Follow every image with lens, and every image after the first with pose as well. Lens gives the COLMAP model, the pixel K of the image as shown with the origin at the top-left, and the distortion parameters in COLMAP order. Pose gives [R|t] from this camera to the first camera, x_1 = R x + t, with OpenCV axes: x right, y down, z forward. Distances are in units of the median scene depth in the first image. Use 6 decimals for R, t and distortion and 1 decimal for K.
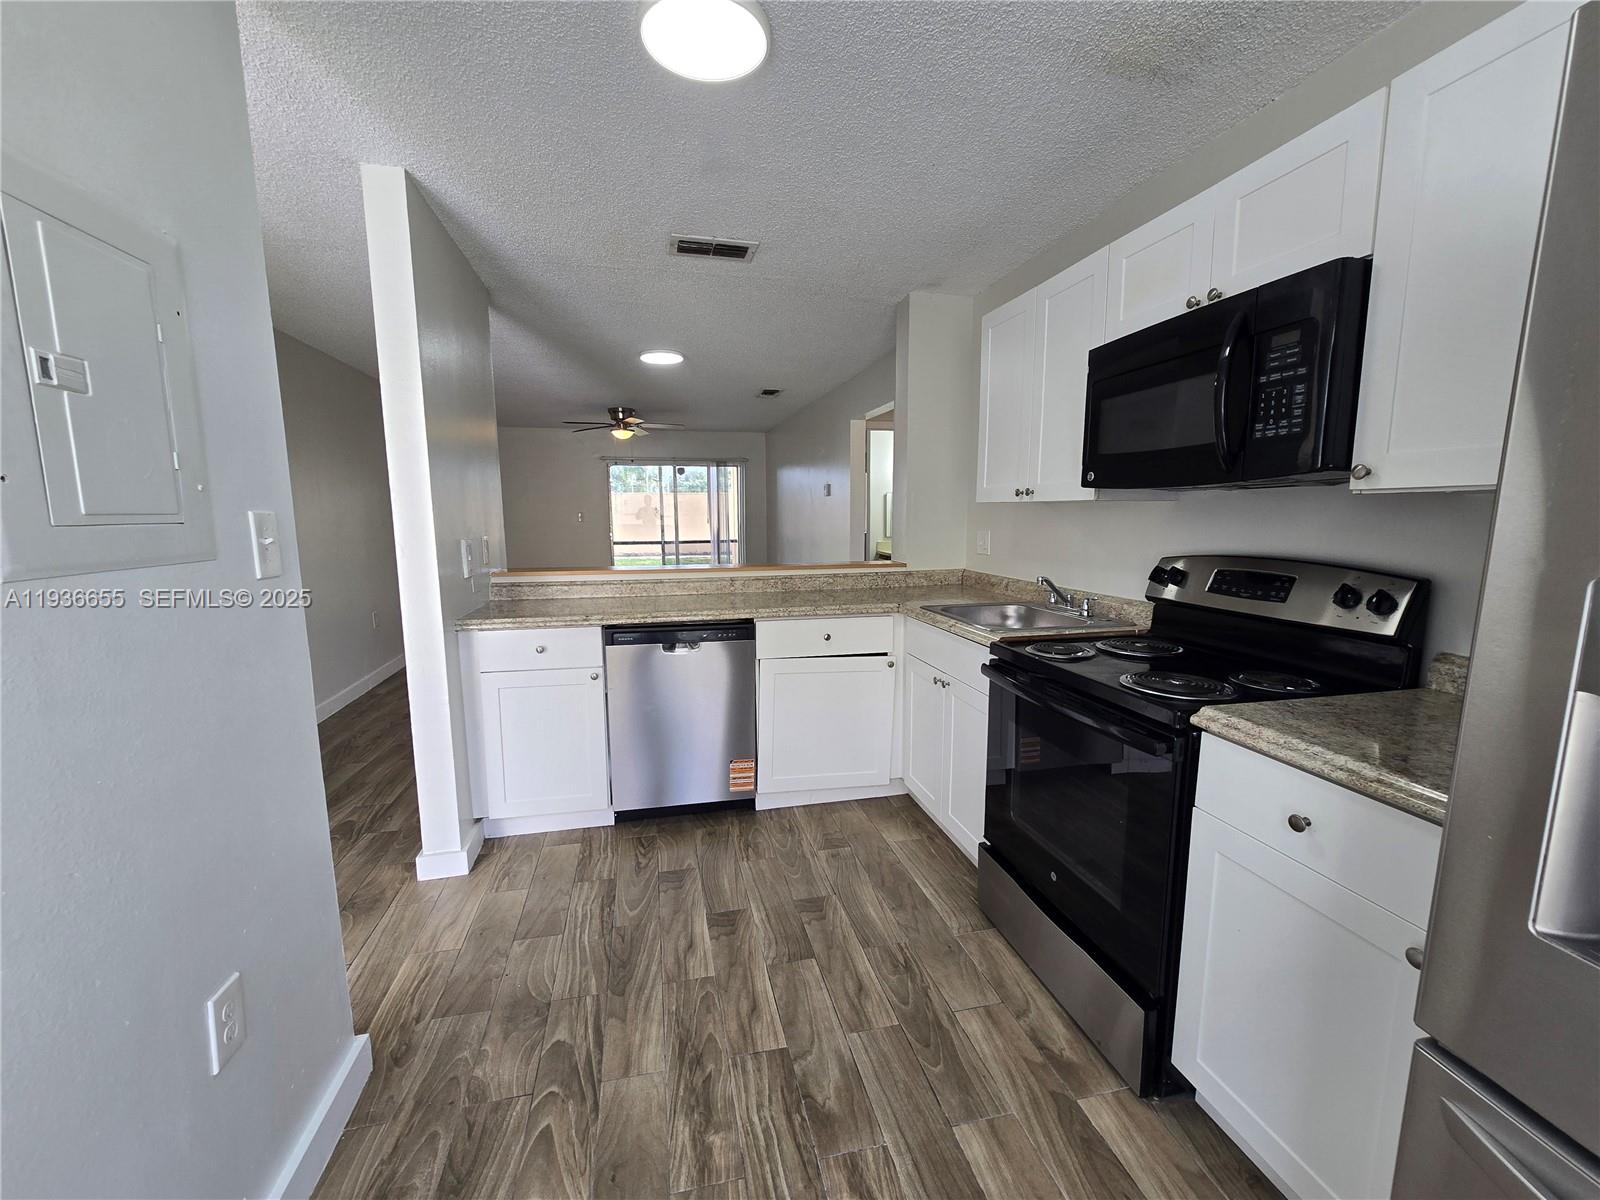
lens RADIAL K [[655.0, 0, 804.3], [0, 655.0, 608.8], [0, 0, 1]] dist [-0.002093, -0.000278]
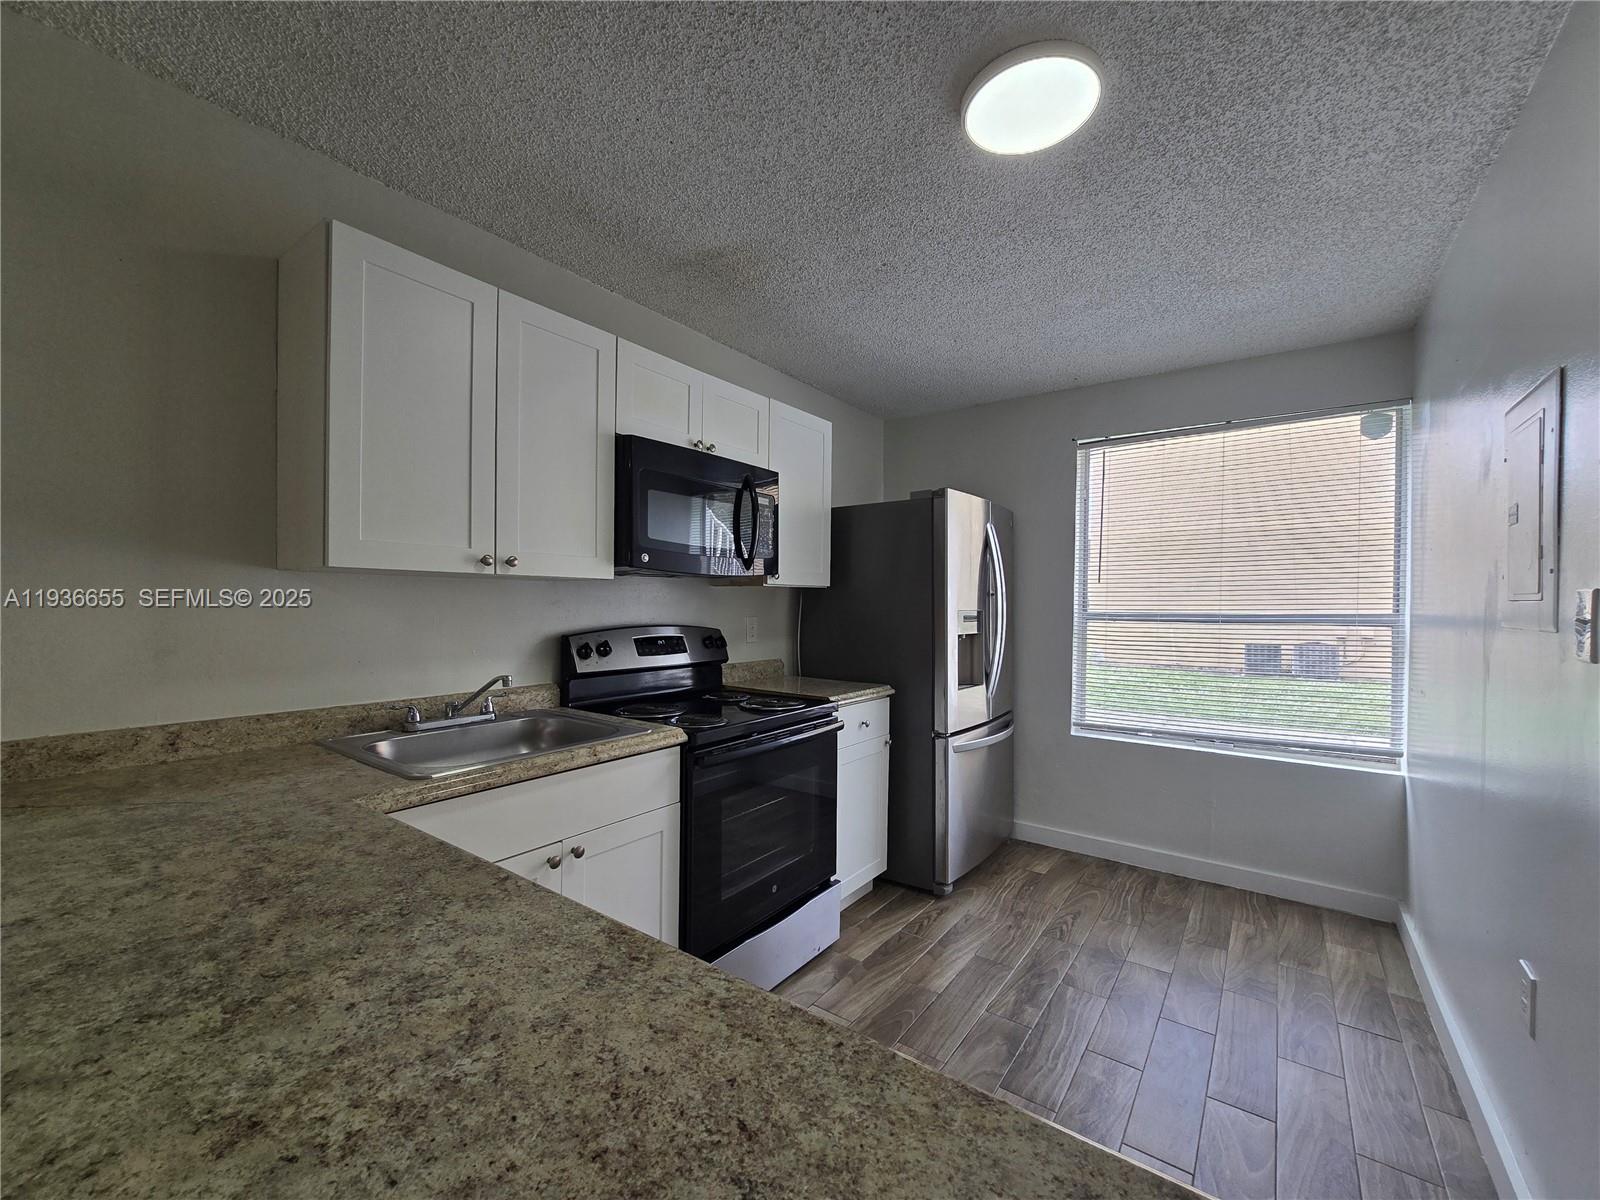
lens RADIAL K [[655.0, 0, 797.7], [0, 655.0, 598.6], [0, 0, 1]] dist [-0.002093, -0.000278]
pose [[-0.643350, 0.002785, 0.765567, -0.649466], [0.108026, 0.990318, 0.087178, -0.253039], [-0.757912, 0.138787, -0.637423, 1.864121]]
